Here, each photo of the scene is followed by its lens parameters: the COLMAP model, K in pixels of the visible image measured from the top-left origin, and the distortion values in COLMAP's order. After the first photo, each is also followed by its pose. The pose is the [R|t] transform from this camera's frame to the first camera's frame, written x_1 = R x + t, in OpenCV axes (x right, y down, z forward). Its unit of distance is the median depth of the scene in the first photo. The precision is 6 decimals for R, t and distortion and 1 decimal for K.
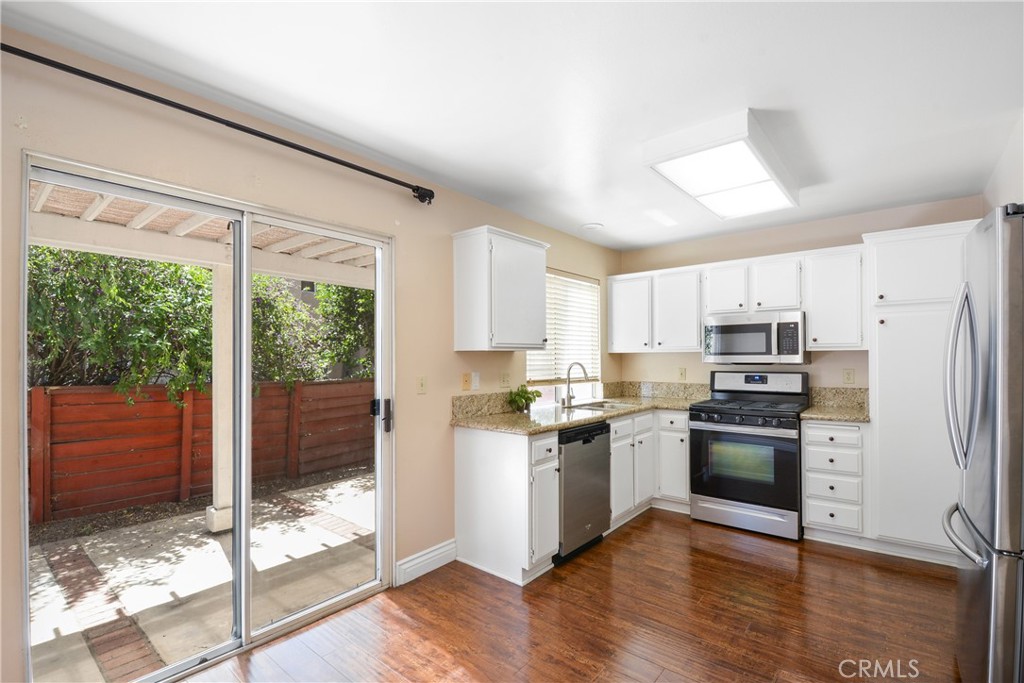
lens RADIAL K [[463.8, 0, 518.4], [0, 463.8, 351.6], [0, 0, 1]] dist [-0.014155, -0.003155]
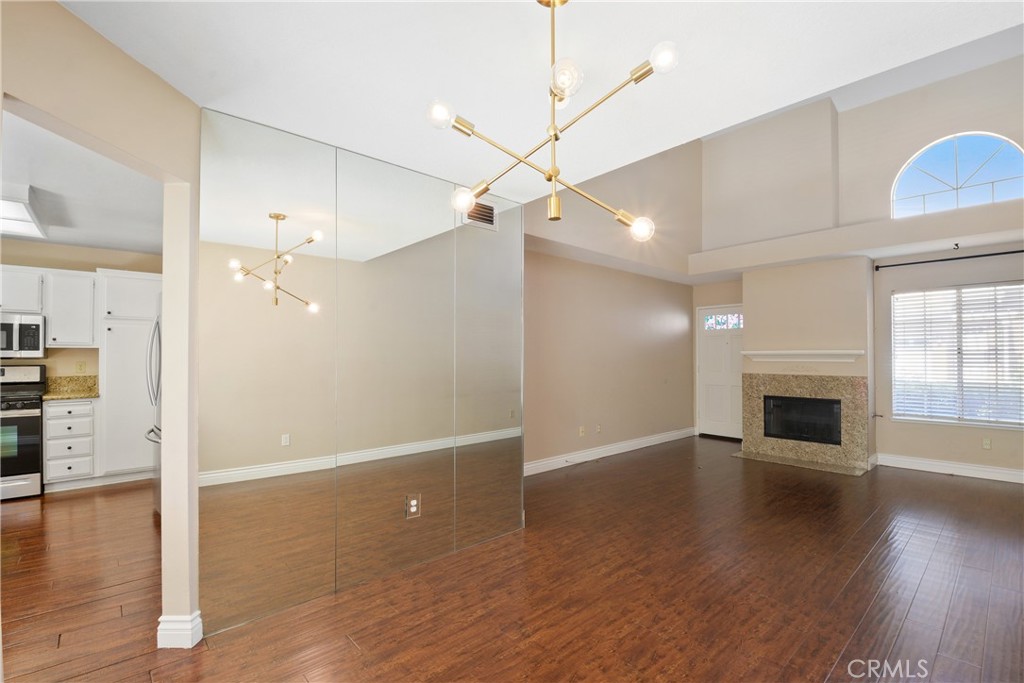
lens RADIAL K [[463.8, 0, 517.4], [0, 463.8, 350.5], [0, 0, 1]] dist [-0.014155, -0.003155]
pose [[0.148790, 0.012451, 0.988790, -0.450372], [-0.010596, 0.999883, -0.010996, 0.006721], [-0.988812, -0.008841, 0.148904, -0.501023]]
